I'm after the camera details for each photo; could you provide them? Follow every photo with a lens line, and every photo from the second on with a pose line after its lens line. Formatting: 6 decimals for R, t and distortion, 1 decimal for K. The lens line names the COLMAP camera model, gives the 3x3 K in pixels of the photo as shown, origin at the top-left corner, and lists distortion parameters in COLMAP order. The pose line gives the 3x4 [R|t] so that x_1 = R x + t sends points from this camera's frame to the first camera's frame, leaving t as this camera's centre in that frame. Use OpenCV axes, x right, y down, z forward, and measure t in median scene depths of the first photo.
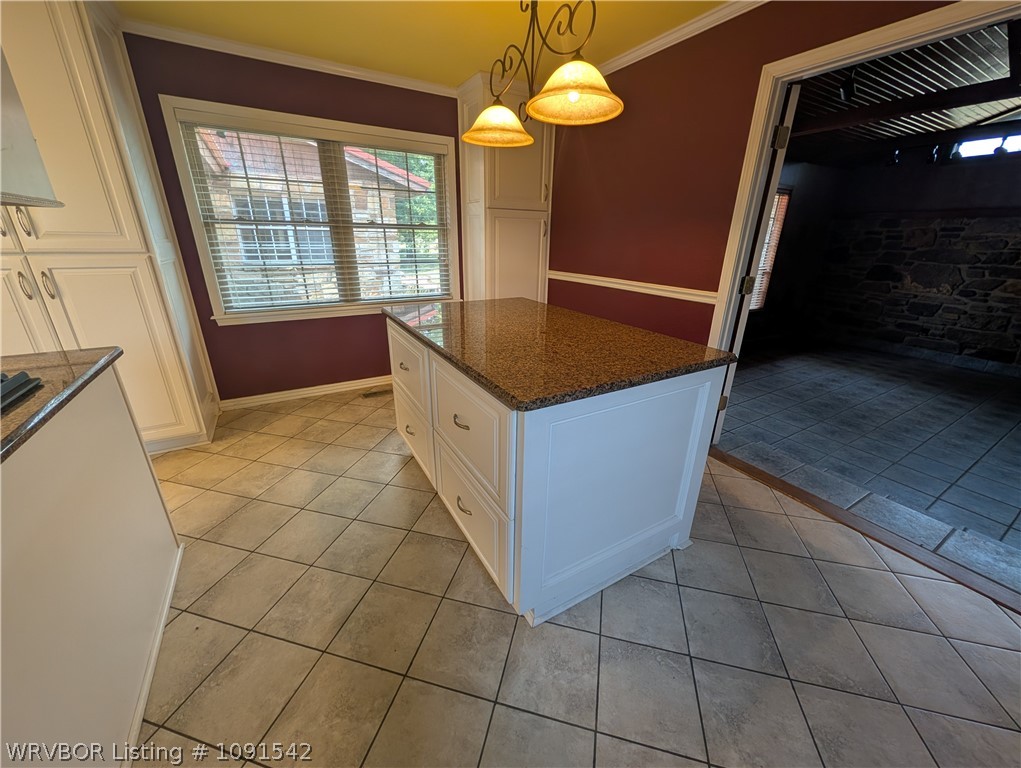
lens RADIAL K [[392.1, 0, 514.1], [0, 392.1, 384.5], [0, 0, 1]] dist [0.000996, -0.000381]
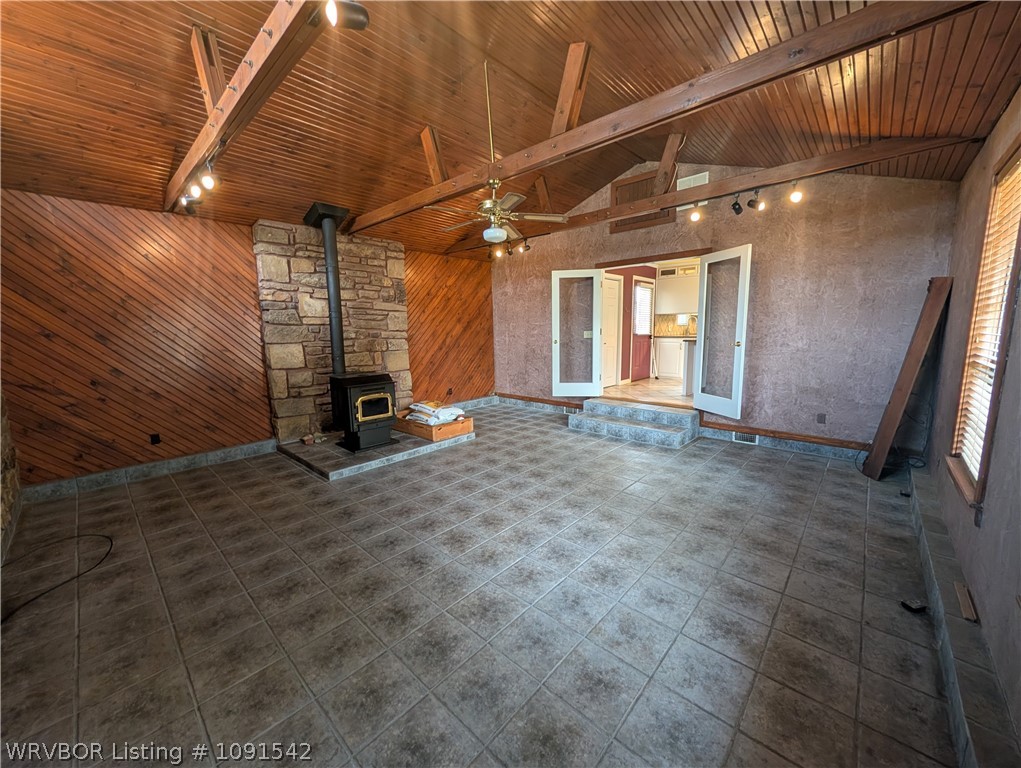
lens RADIAL K [[392.1, 0, 514.1], [0, 392.1, 384.5], [0, 0, 1]] dist [0.000996, -0.000381]
pose [[-0.956681, 0.039599, -0.288433, 0.995325], [-0.104937, 0.877214, 0.468492, -0.404426], [0.271569, 0.478464, -0.835058, 1.193125]]
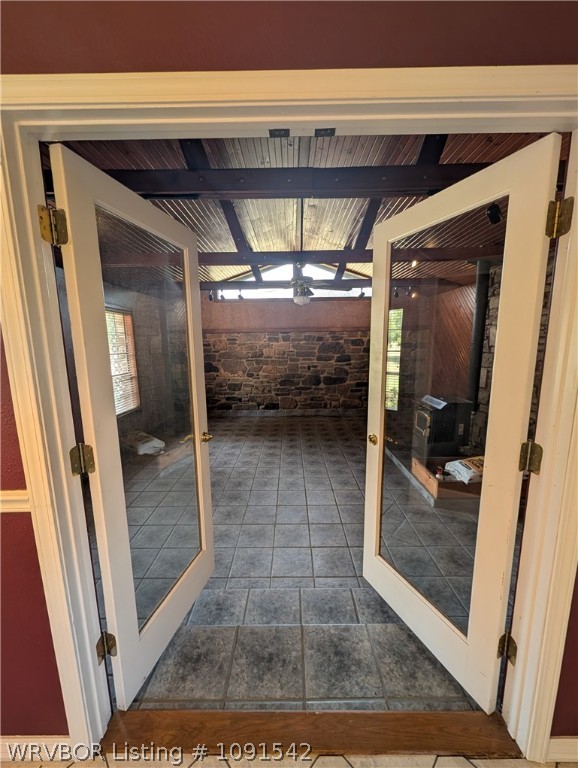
lens RADIAL K [[295.0, 0, 289.1], [0, 295.0, 386.4], [0, 0, 1]] dist [0.000996, -0.000381]
pose [[0.514952, -0.154132, 0.843248, 0.168447], [0.325521, 0.945176, -0.026025, -0.103767], [-0.793007, 0.287897, 0.536894, 0.207666]]
